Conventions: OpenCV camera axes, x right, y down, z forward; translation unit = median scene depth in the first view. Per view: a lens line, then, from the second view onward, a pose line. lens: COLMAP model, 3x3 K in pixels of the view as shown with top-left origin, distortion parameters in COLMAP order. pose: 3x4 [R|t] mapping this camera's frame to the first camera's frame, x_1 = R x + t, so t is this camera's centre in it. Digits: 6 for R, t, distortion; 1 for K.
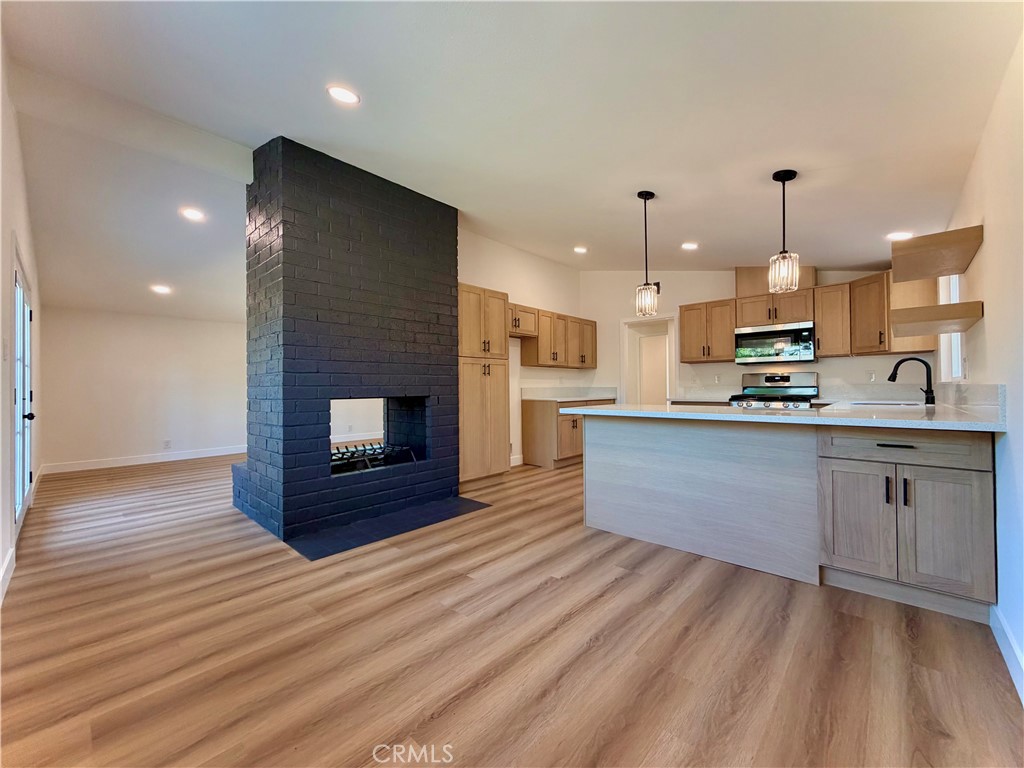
lens RADIAL K [[409.5, 0, 508.3], [0, 409.5, 384.2], [0, 0, 1]] dist [-0.001922, 0.000915]
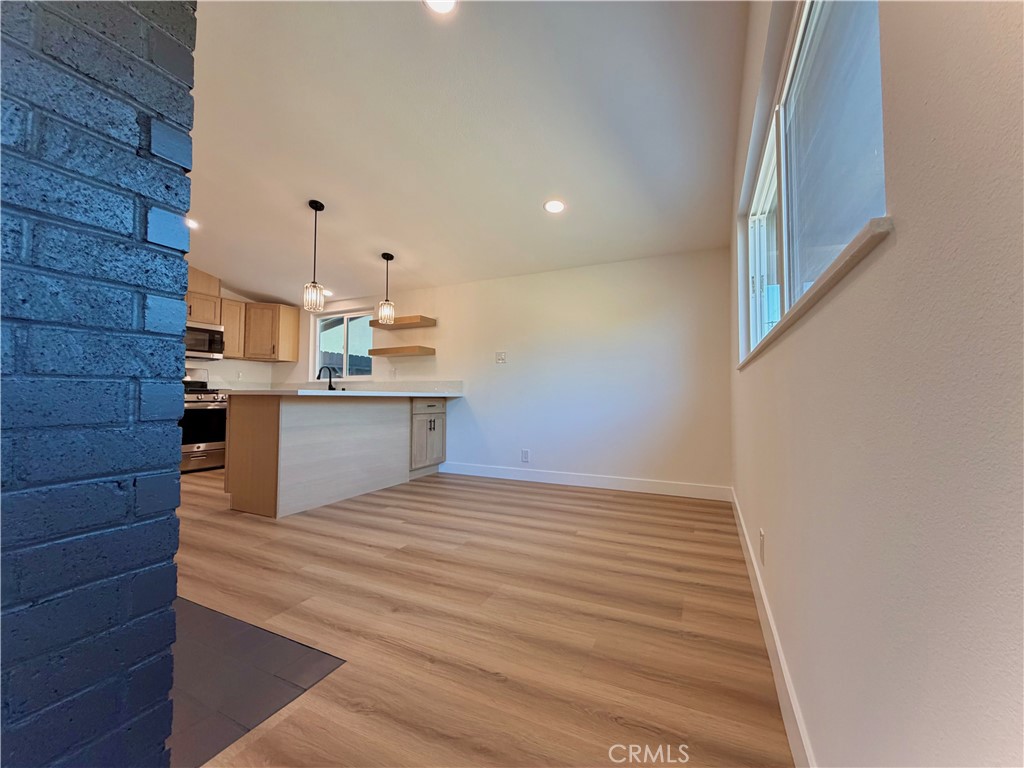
lens RADIAL K [[409.5, 0, 509.4], [0, 409.5, 384.9], [0, 0, 1]] dist [-0.001922, 0.000915]
pose [[-0.296324, 0.038517, 0.954310, -0.666990], [-0.011181, 0.998978, -0.043791, 0.061676], [-0.955022, -0.023646, -0.295591, 0.604840]]
